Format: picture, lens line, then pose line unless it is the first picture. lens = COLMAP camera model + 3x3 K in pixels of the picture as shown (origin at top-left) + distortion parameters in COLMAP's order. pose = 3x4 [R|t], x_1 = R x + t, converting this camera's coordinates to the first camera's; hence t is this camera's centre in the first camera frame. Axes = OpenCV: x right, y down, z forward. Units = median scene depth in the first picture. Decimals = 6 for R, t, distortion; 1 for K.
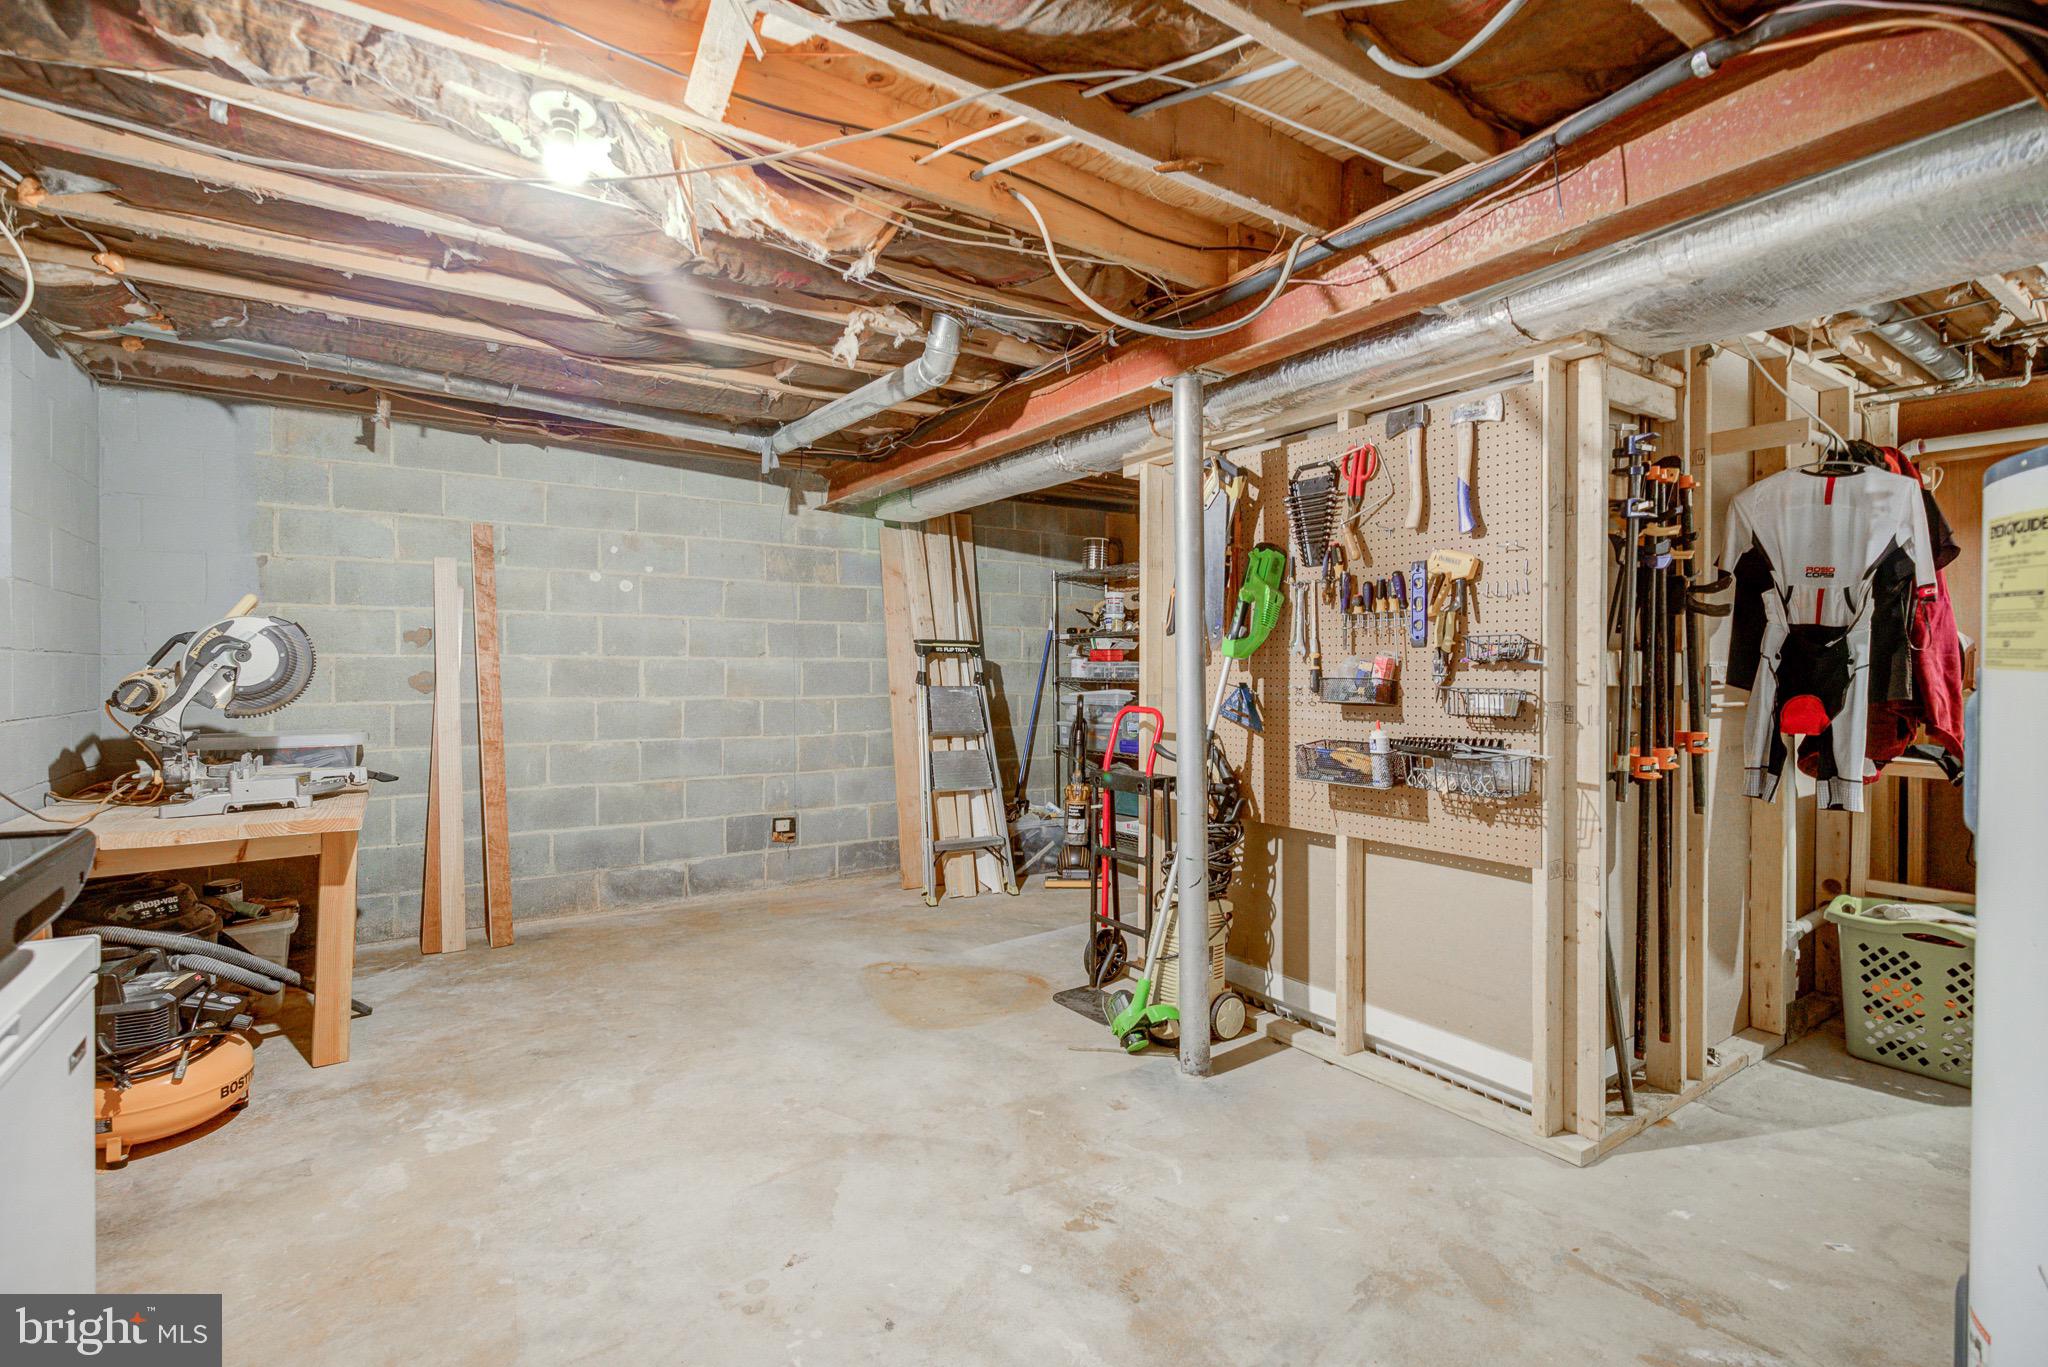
lens RADIAL K [[920.2, 0, 1024.7], [0, 920.2, 680.1], [0, 0, 1]] dist [0.001293, 0.000446]
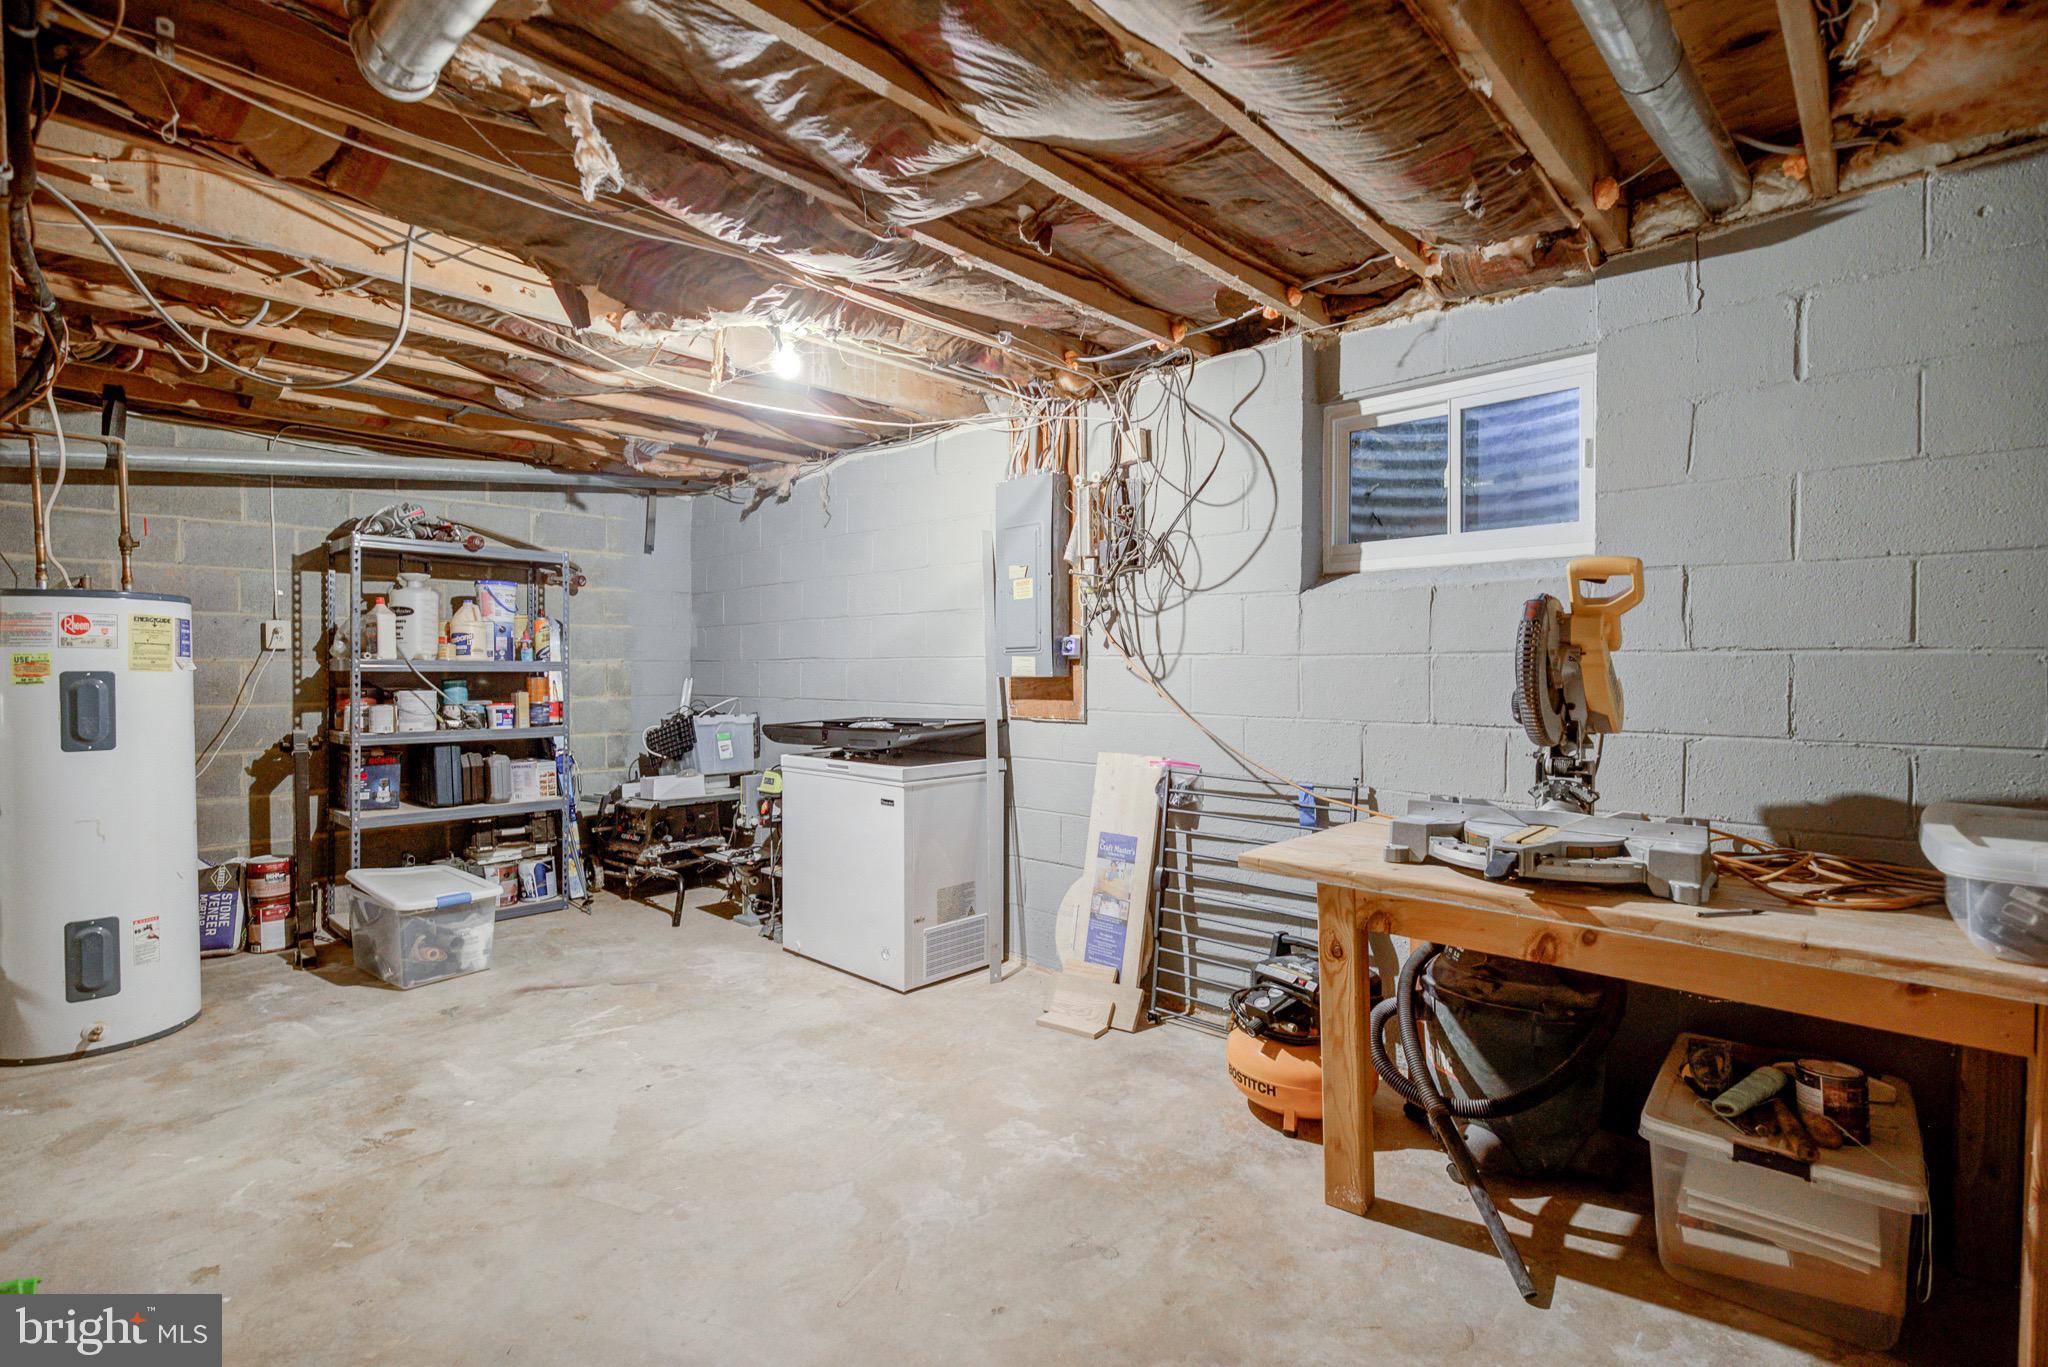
lens RADIAL K [[920.2, 0, 1024.7], [0, 920.2, 680.1], [0, 0, 1]] dist [0.001293, 0.000446]
pose [[-0.974135, 0.007035, -0.225857, -0.426792], [-0.000053, 0.999508, 0.031361, -0.039721], [0.225966, 0.030562, -0.973656, 2.117920]]
